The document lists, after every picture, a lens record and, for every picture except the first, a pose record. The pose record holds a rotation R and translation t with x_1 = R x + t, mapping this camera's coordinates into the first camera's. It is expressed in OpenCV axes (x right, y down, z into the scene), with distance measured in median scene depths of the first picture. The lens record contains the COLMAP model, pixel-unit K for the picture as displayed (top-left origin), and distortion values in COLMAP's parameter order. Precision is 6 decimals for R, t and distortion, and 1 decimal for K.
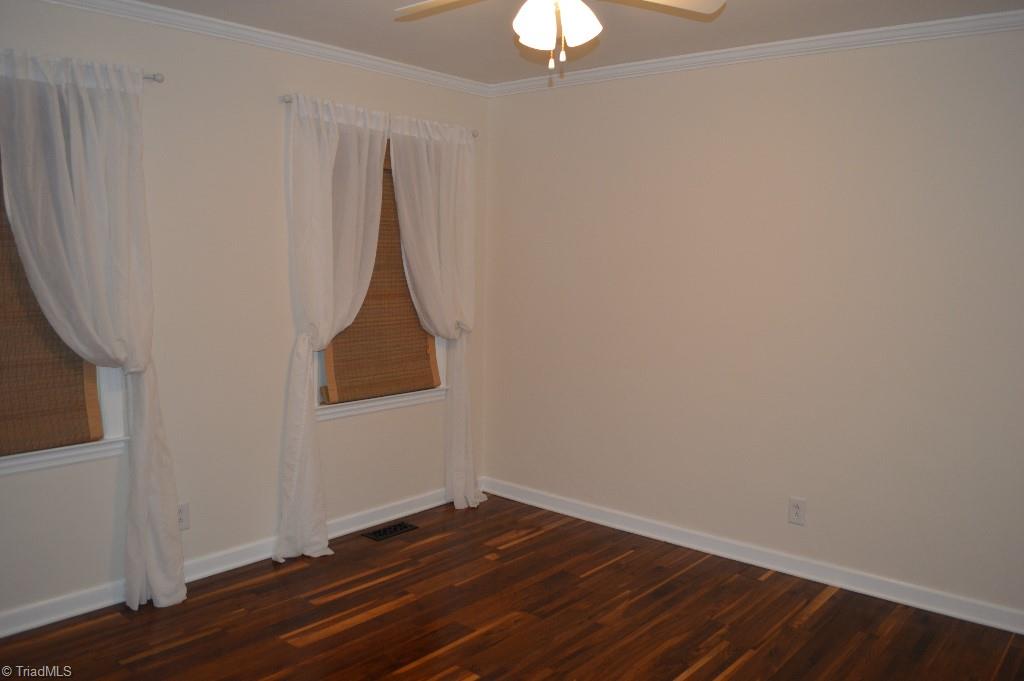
lens RADIAL K [[818.1, 0, 509.0], [0, 818.1, 347.7], [0, 0, 1]] dist [-0.084101, 0.014083]
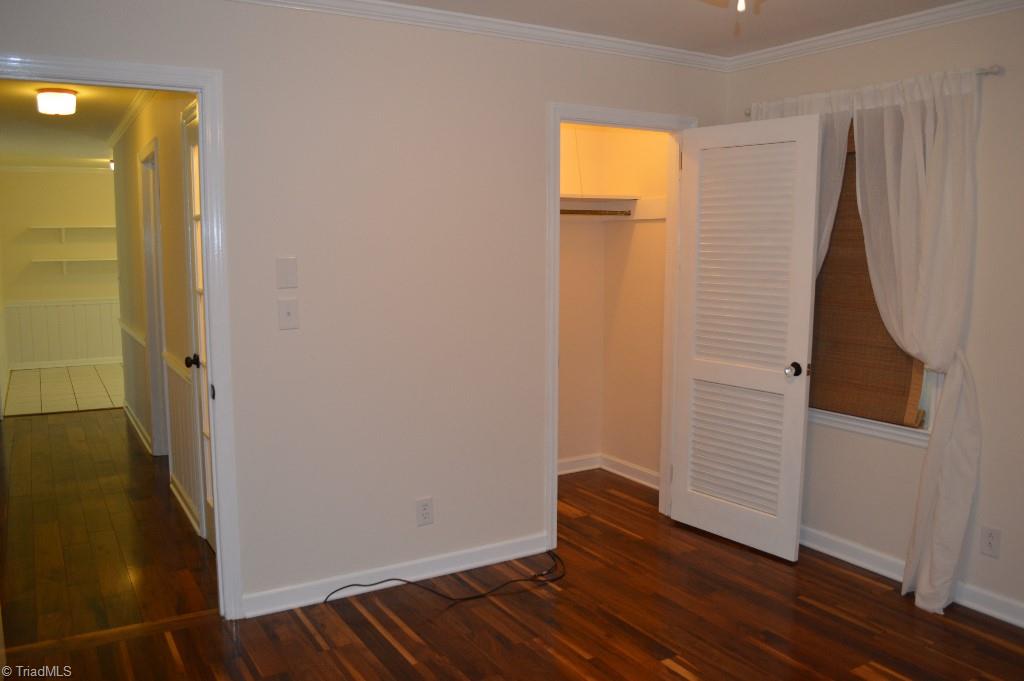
lens RADIAL K [[818.1, 0, 509.4], [0, 818.1, 335.3], [0, 0, 1]] dist [-0.084101, 0.014083]
pose [[-0.333364, 0.087166, -0.938760, 0.664297], [-0.111432, 0.985095, 0.131039, -0.086156], [0.936190, 0.148292, -0.318682, 0.812145]]
